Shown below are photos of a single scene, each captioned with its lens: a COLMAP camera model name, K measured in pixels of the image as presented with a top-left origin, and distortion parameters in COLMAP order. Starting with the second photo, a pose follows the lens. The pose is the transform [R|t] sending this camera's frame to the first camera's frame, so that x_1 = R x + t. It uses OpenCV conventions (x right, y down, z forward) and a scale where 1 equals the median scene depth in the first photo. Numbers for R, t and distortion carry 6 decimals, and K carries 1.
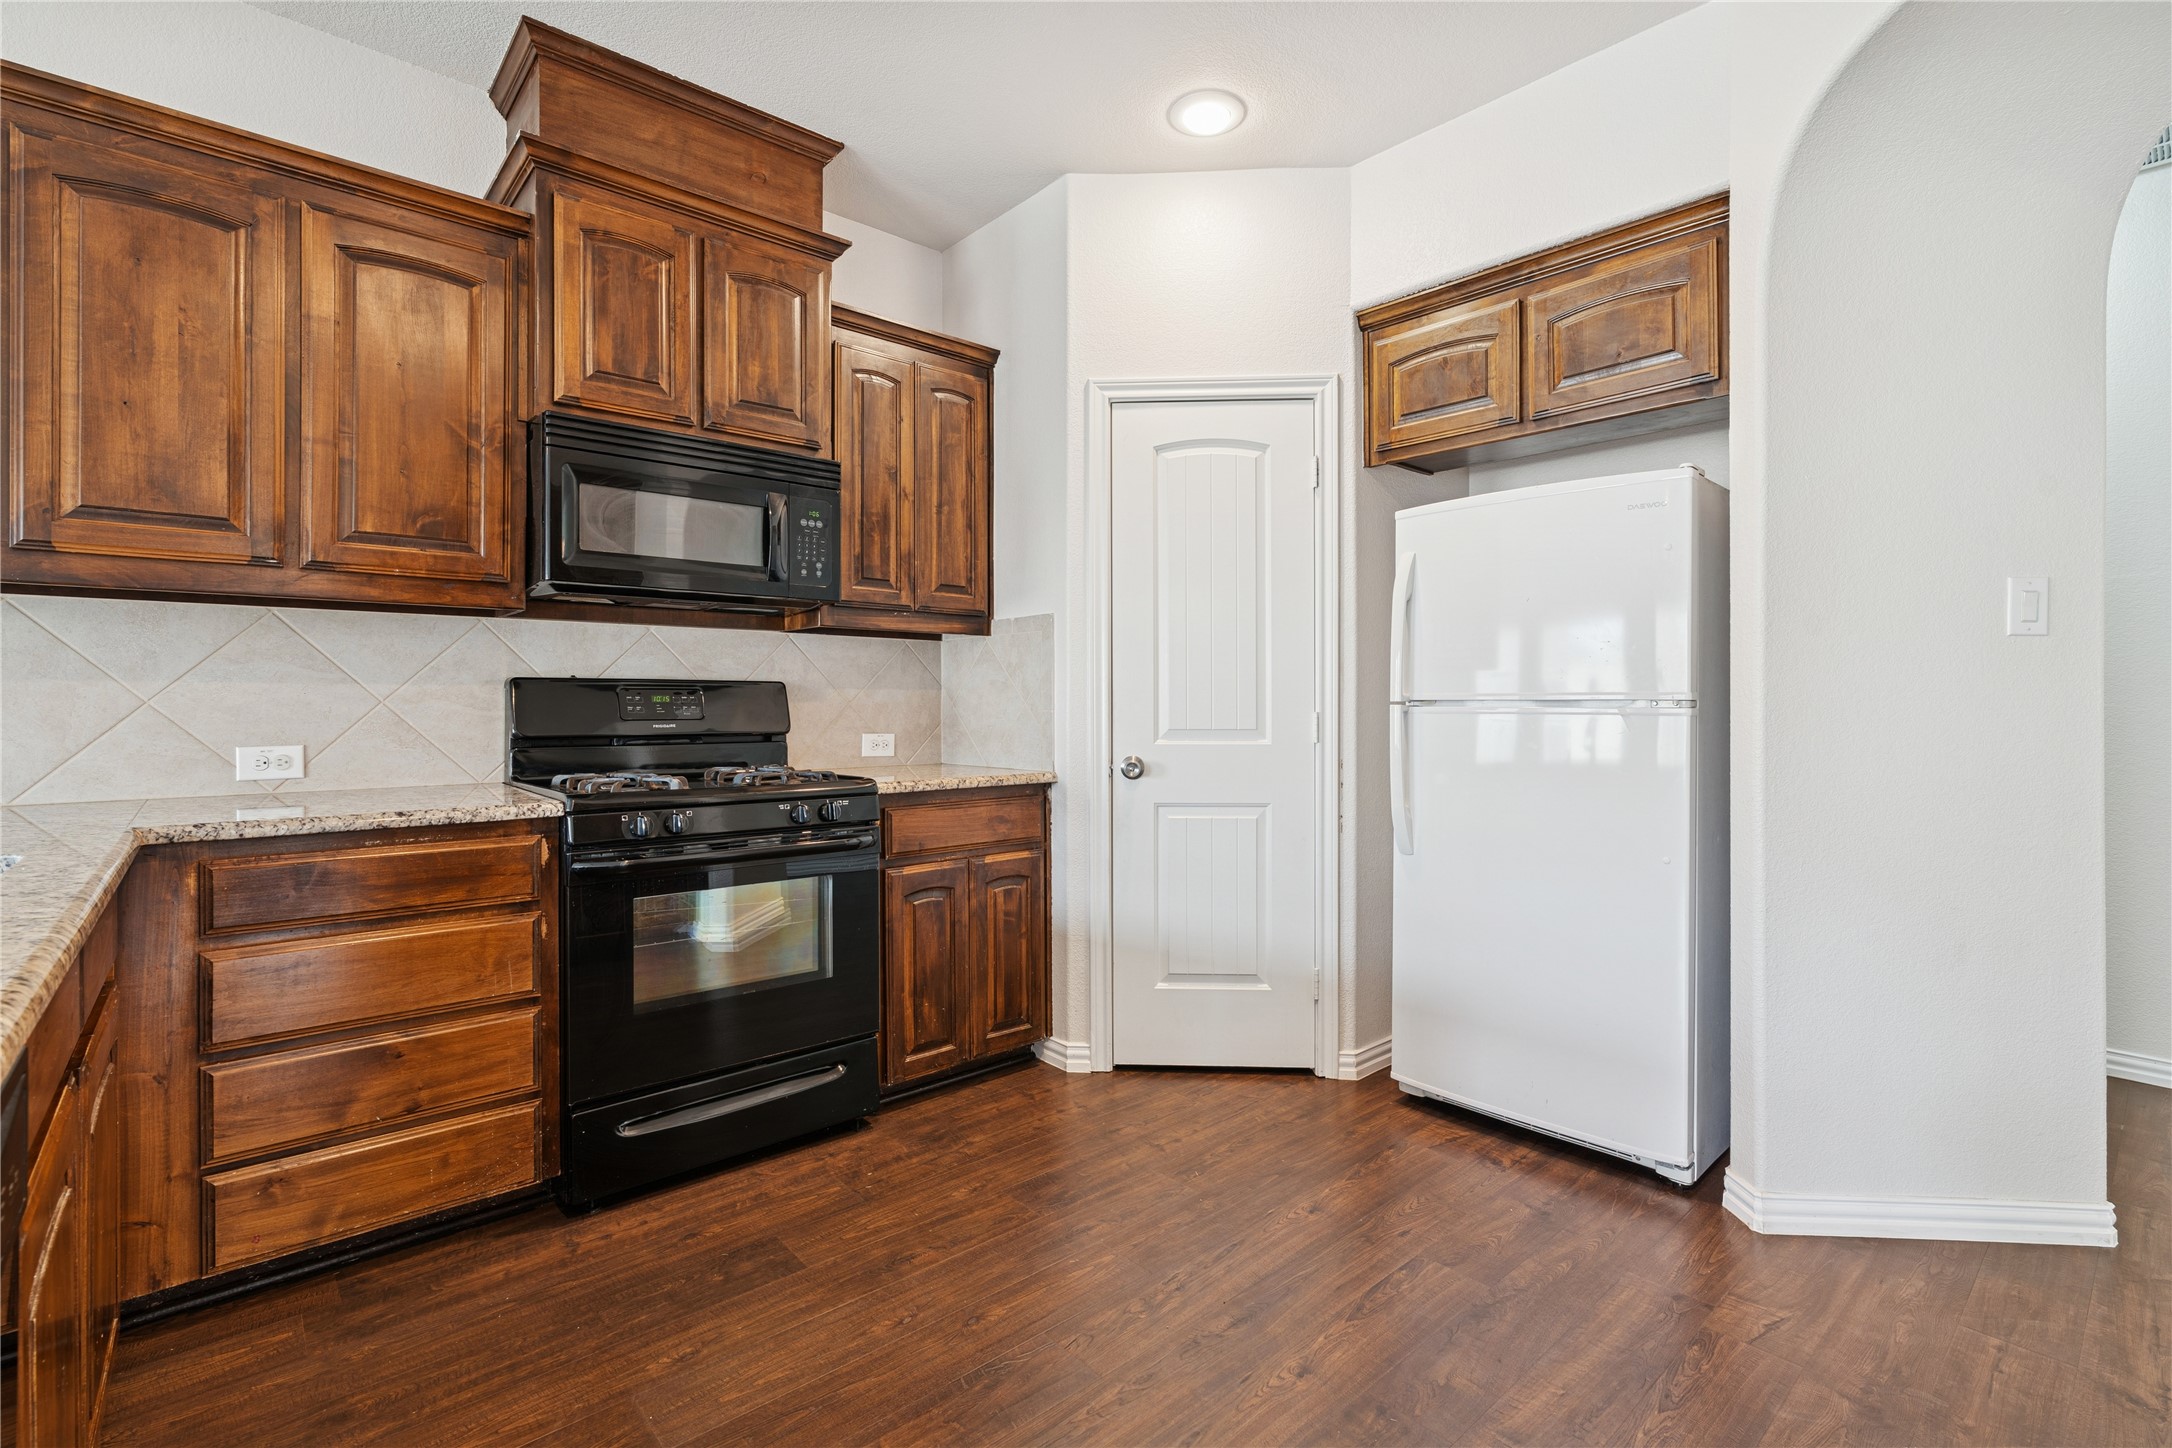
lens RADIAL K [[984.7, 0, 1099.1], [0, 984.7, 701.8], [0, 0, 1]] dist [-0.010543, 0.001031]
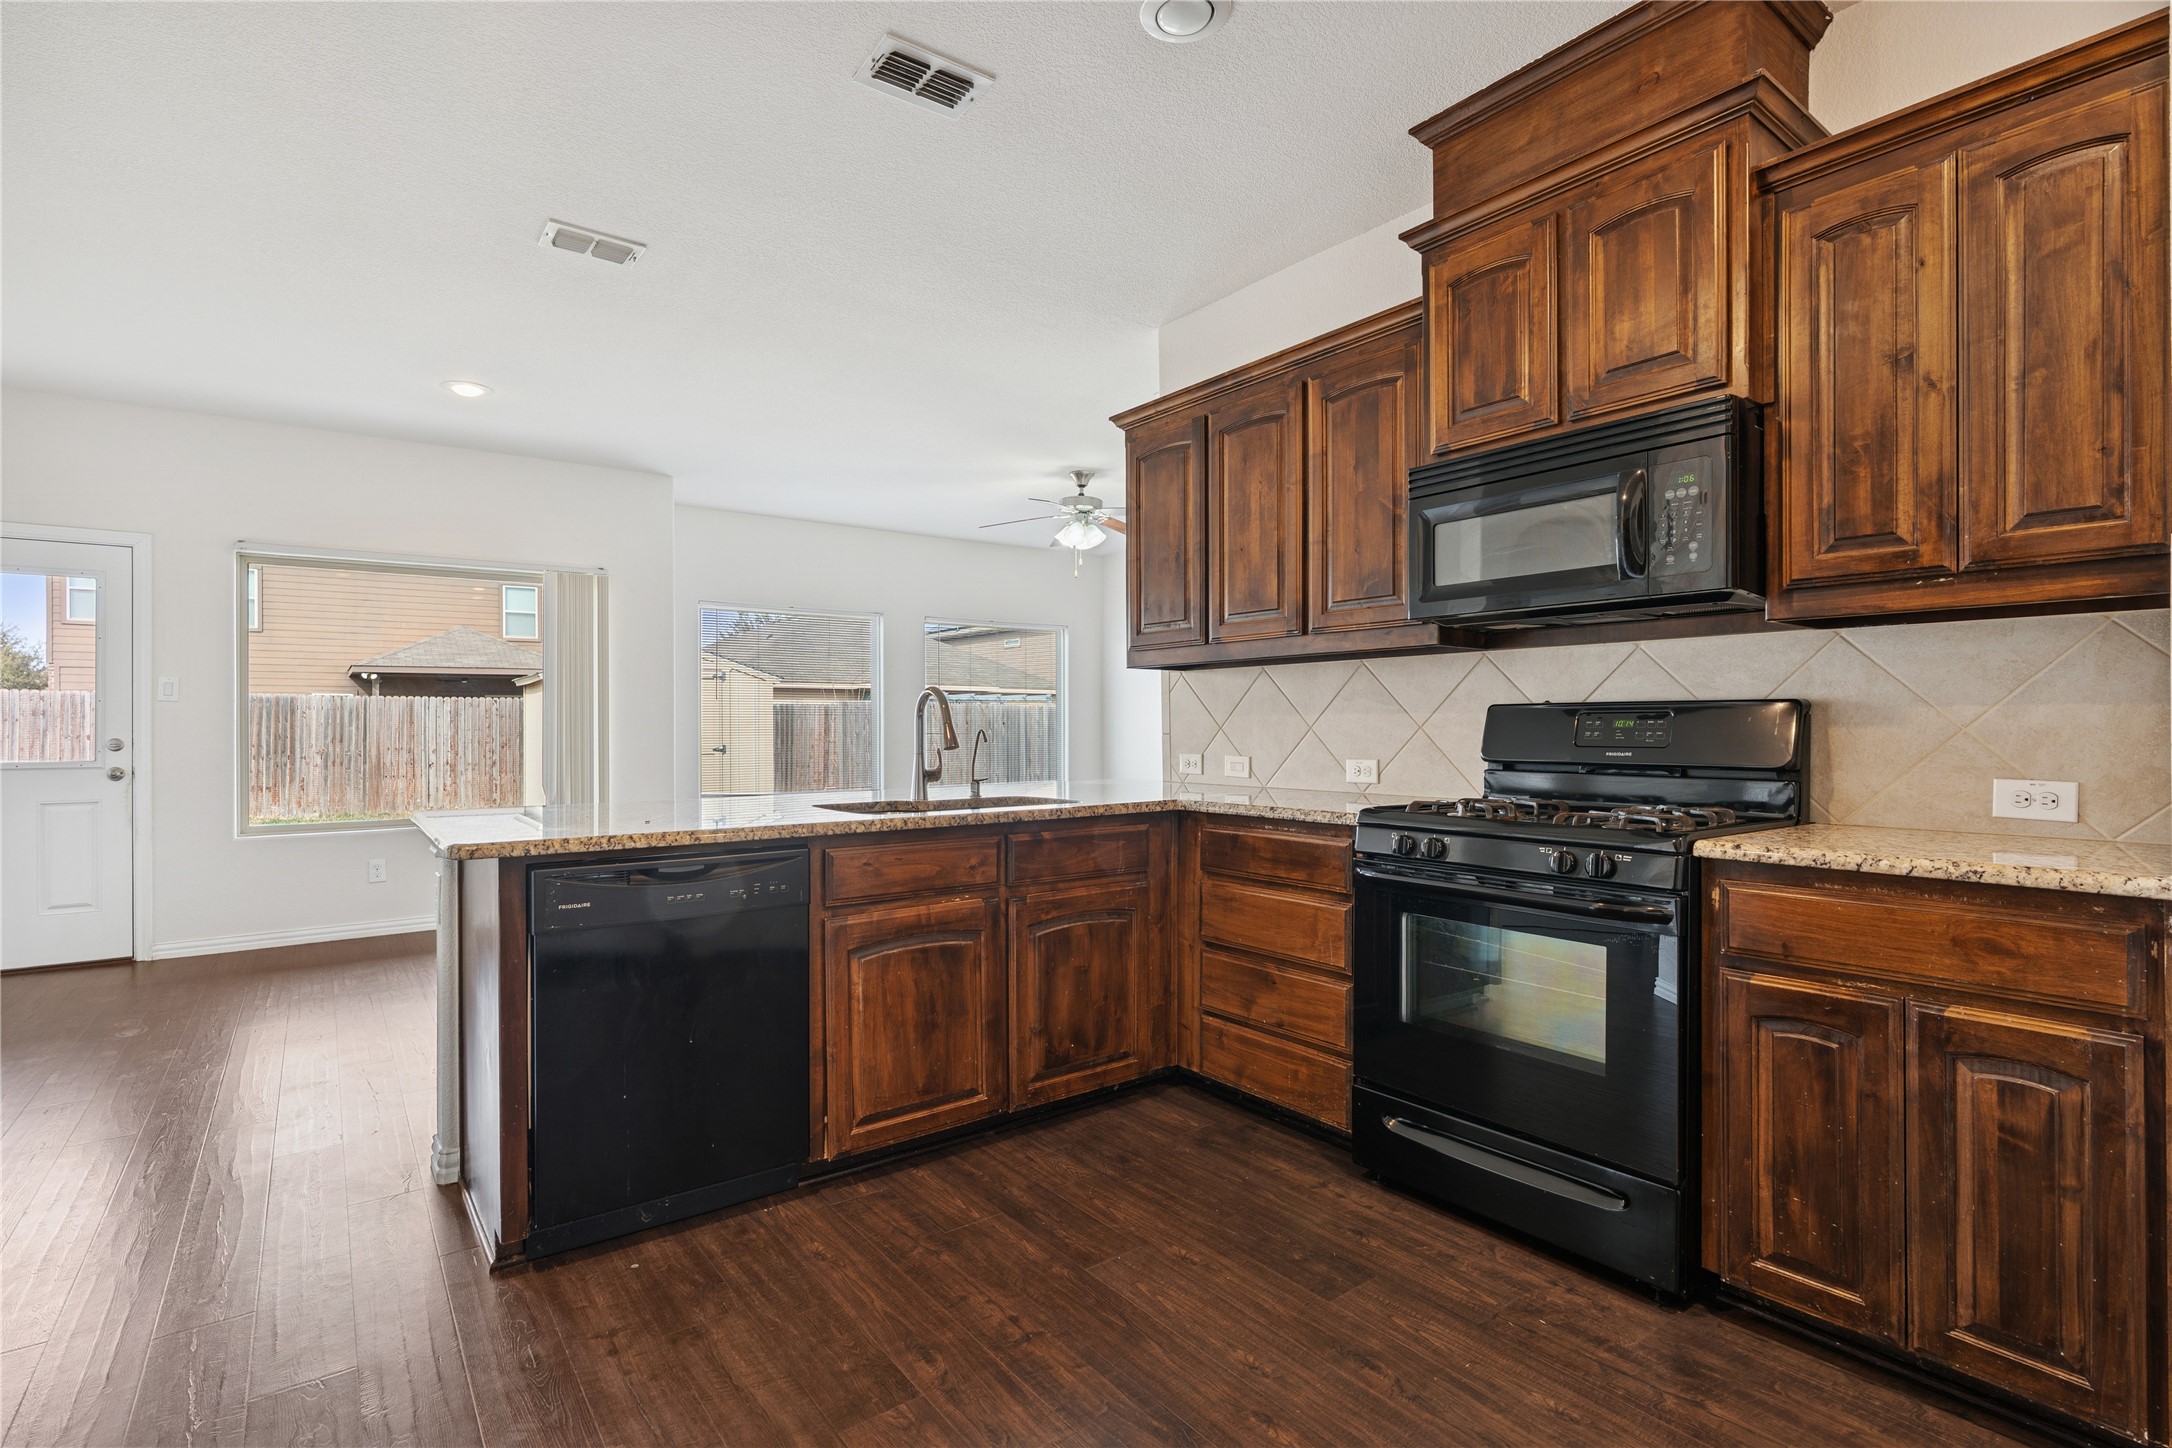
lens RADIAL K [[984.7, 0, 1023.0], [0, 984.7, 722.0], [0, 0, 1]] dist [-0.010543, 0.001031]
pose [[-0.102586, -0.006775, -0.994701, 0.517725], [0.001476, 0.999975, -0.006964, 0.000873], [0.994723, -0.002183, -0.102573, 0.574409]]
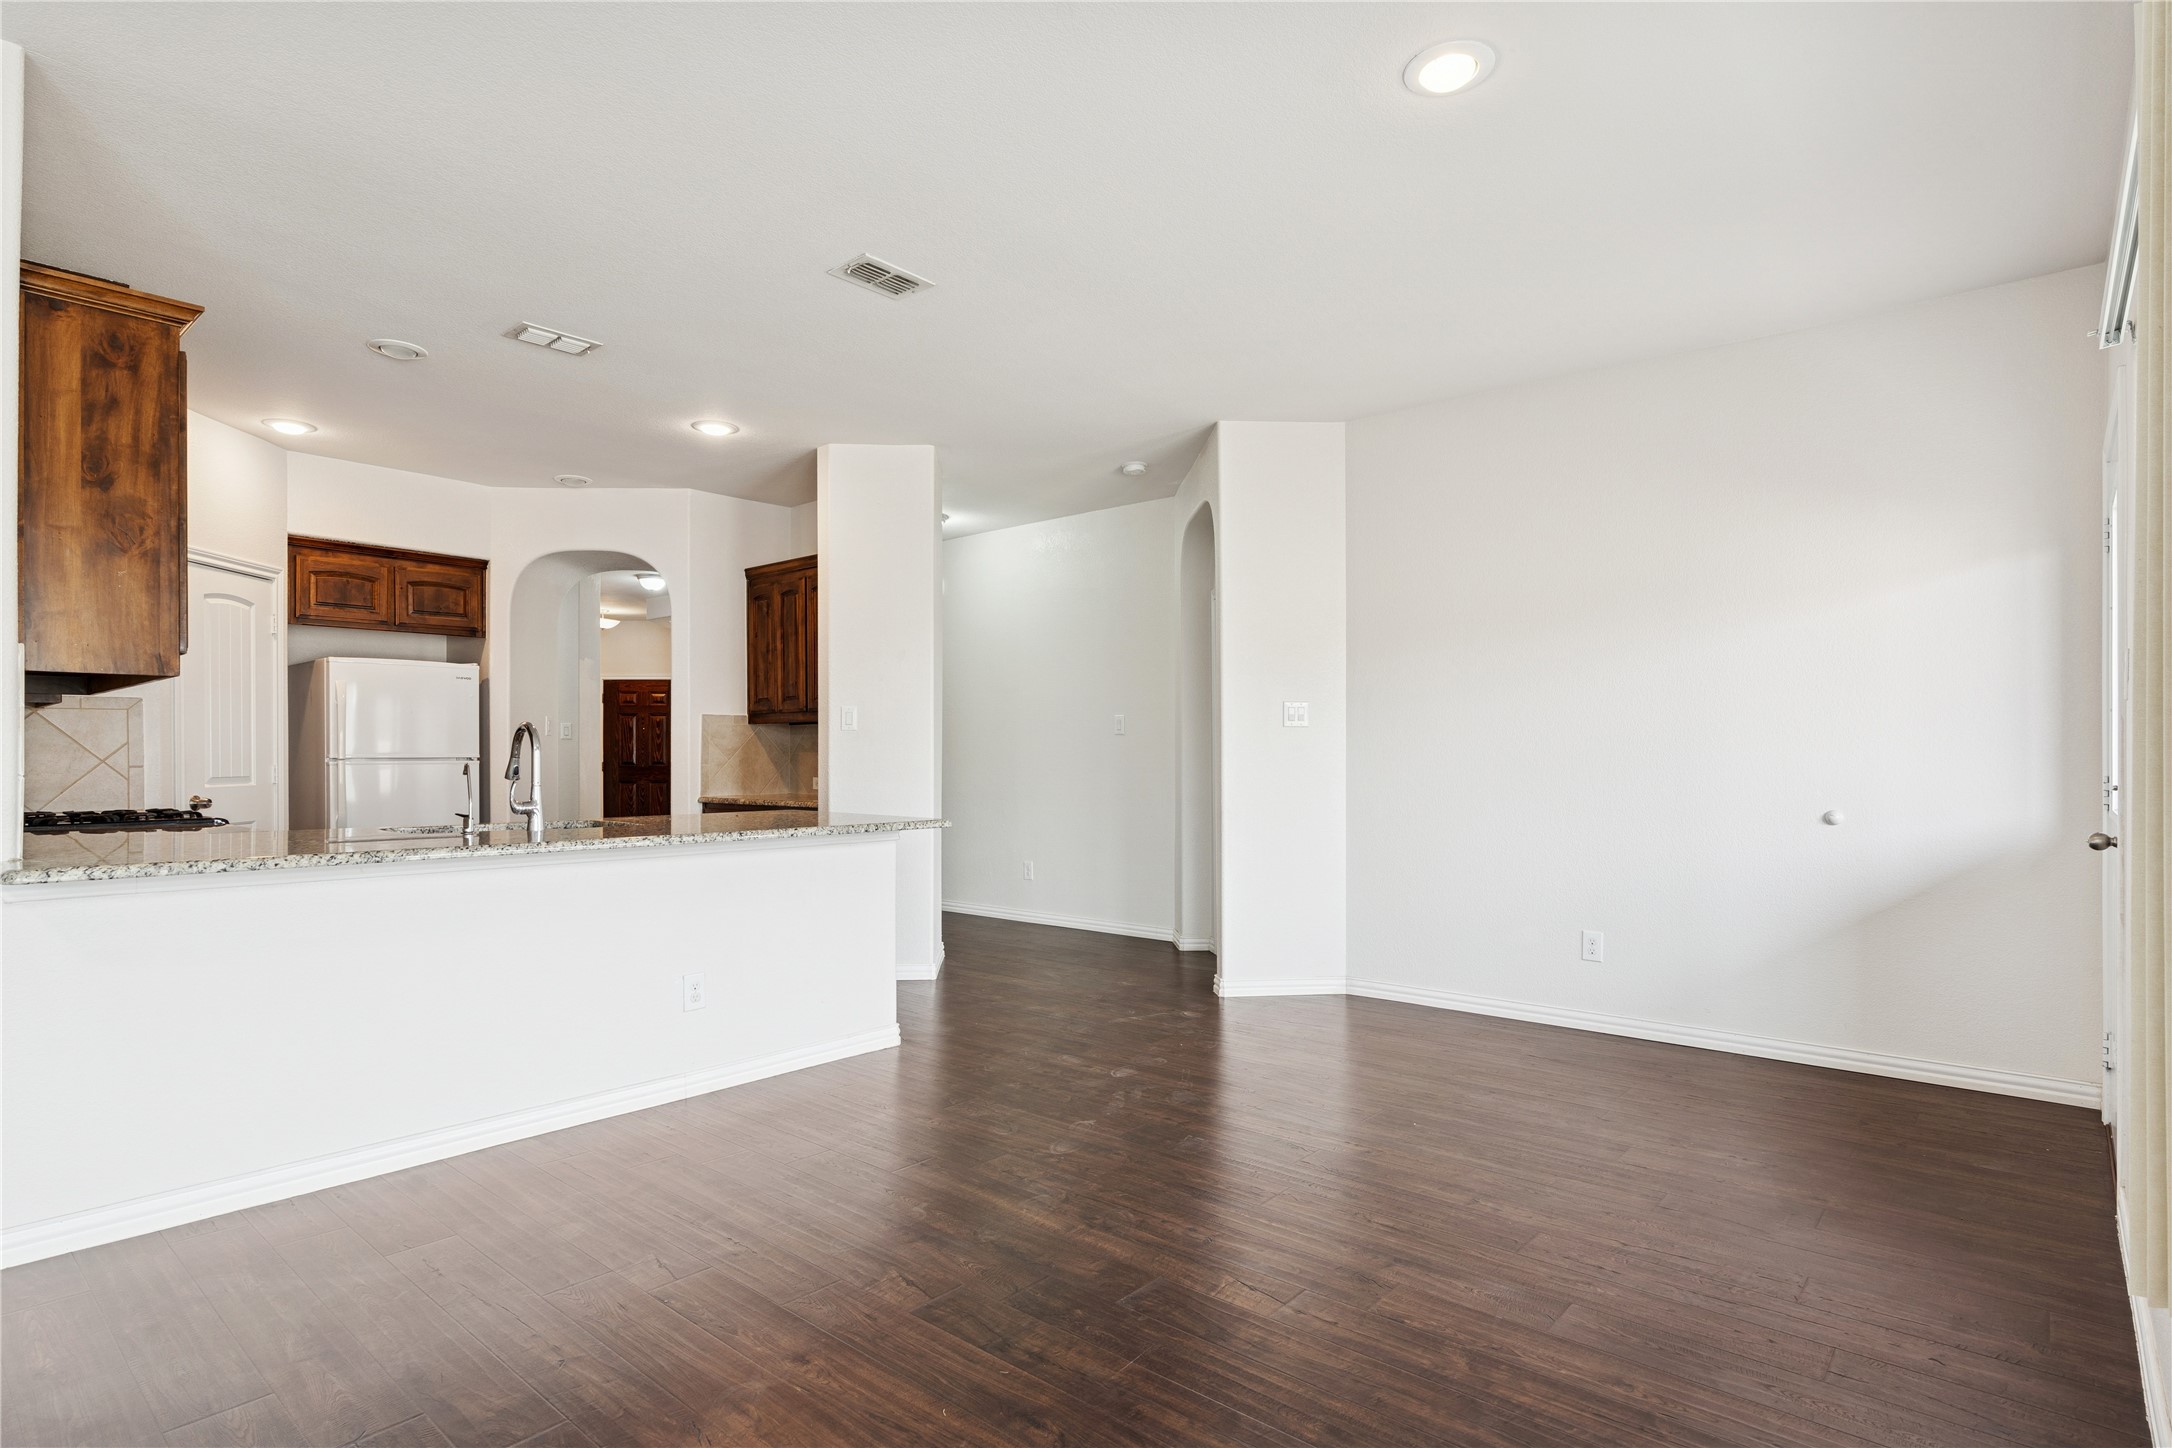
lens RADIAL K [[1100.6, 0, 1094.9], [0, 1100.6, 753.1], [0, 0, 1]] dist [-0.013484, -0.001096]
pose [[-0.128984, 0.000258, 0.991647, -2.031603], [0.002241, 0.999997, 0.000032, -0.008850], [-0.991644, 0.002226, -0.128984, -0.178275]]
